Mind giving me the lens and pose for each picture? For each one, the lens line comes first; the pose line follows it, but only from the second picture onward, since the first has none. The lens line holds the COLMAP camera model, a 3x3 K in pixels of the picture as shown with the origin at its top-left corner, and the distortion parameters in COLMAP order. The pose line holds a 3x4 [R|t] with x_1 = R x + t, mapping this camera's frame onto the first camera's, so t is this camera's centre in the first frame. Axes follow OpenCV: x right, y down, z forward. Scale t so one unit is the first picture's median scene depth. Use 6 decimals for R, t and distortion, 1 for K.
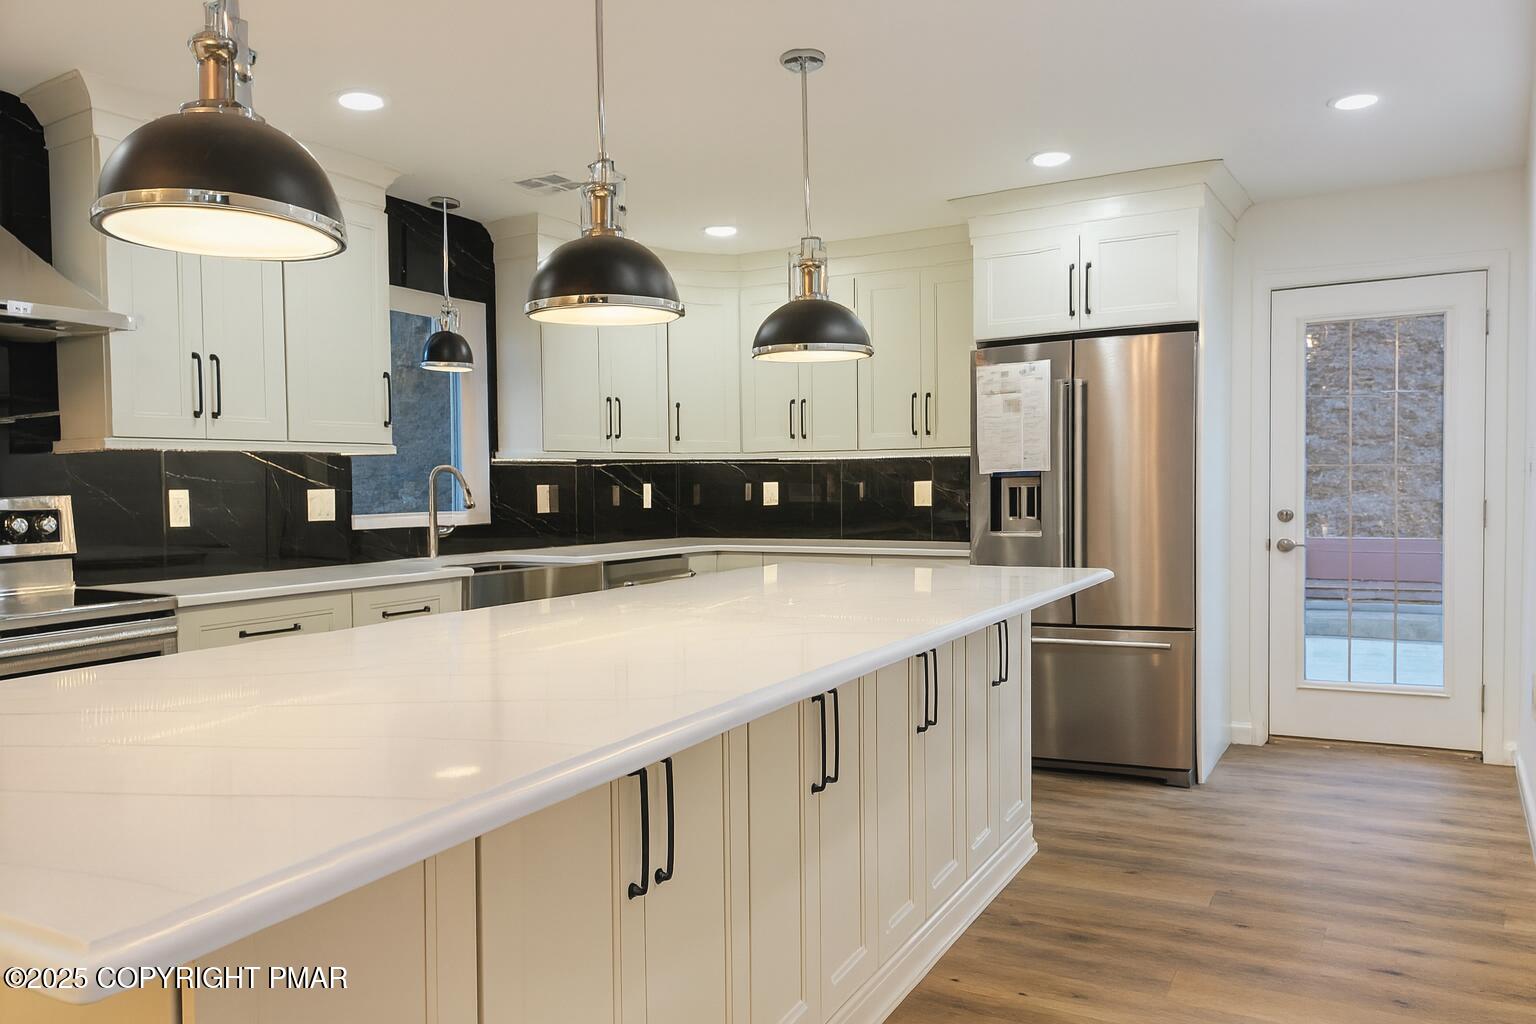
lens RADIAL K [[1066.7, 0, 784.1], [0, 1066.7, 510.9], [0, 0, 1]] dist [0.023637, -0.018774]
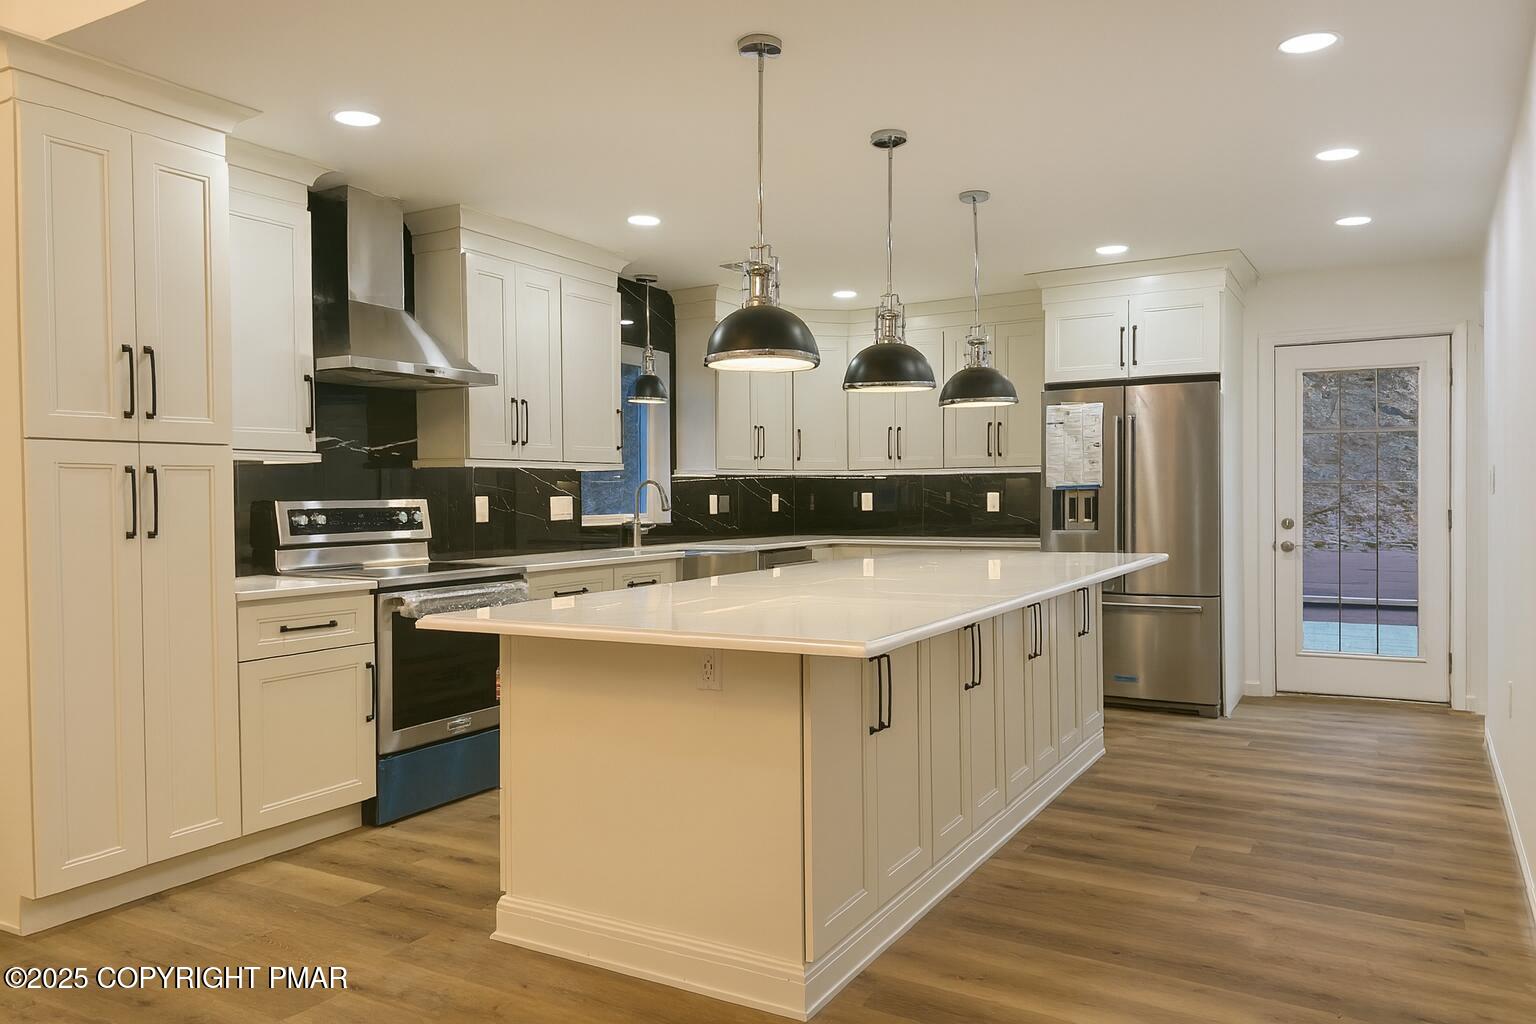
lens RADIAL K [[1066.7, 0, 759.1], [0, 1066.7, 504.5], [0, 0, 1]] dist [0.023637, -0.018774]
pose [[0.999775, 0.003523, -0.020939, -0.149390], [-0.003992, 0.999742, -0.022371, 0.019298], [0.020855, 0.022449, 0.999530, -0.321414]]
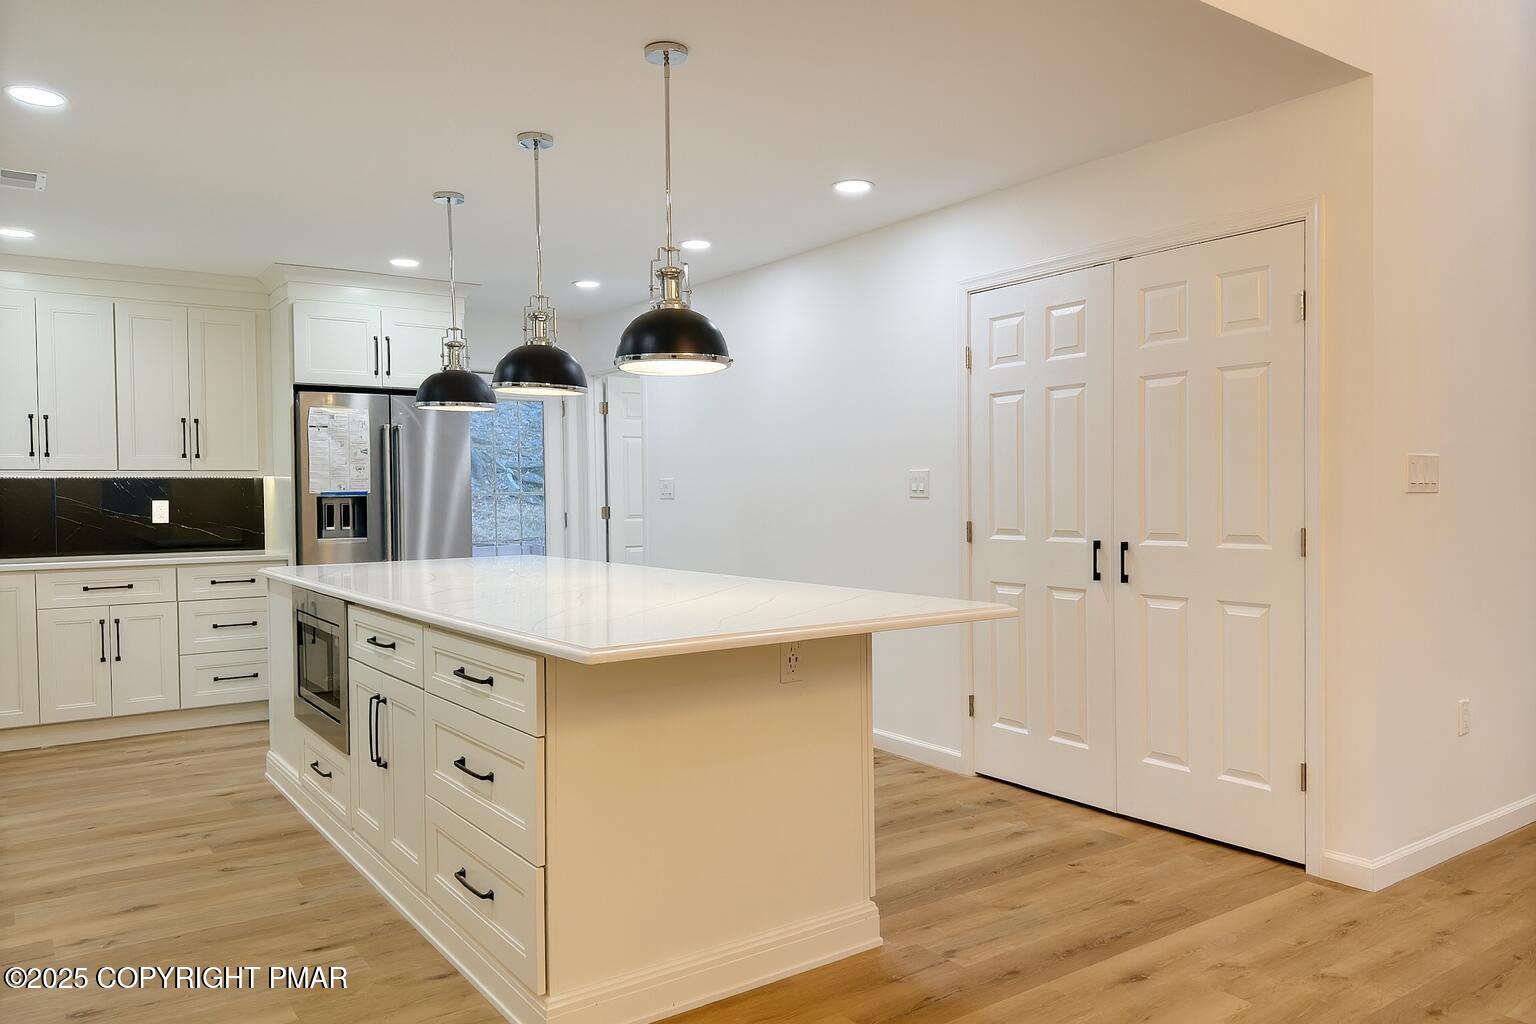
lens RADIAL K [[1066.7, 0, 767.9], [0, 1066.7, 508.4], [0, 0, 1]] dist [0.023637, -0.018774]
pose [[0.400258, -0.001867, 0.916401, -0.753841], [0.031725, 0.999427, -0.011821, 0.014967], [-0.915853, 0.033804, 0.400088, 0.027561]]
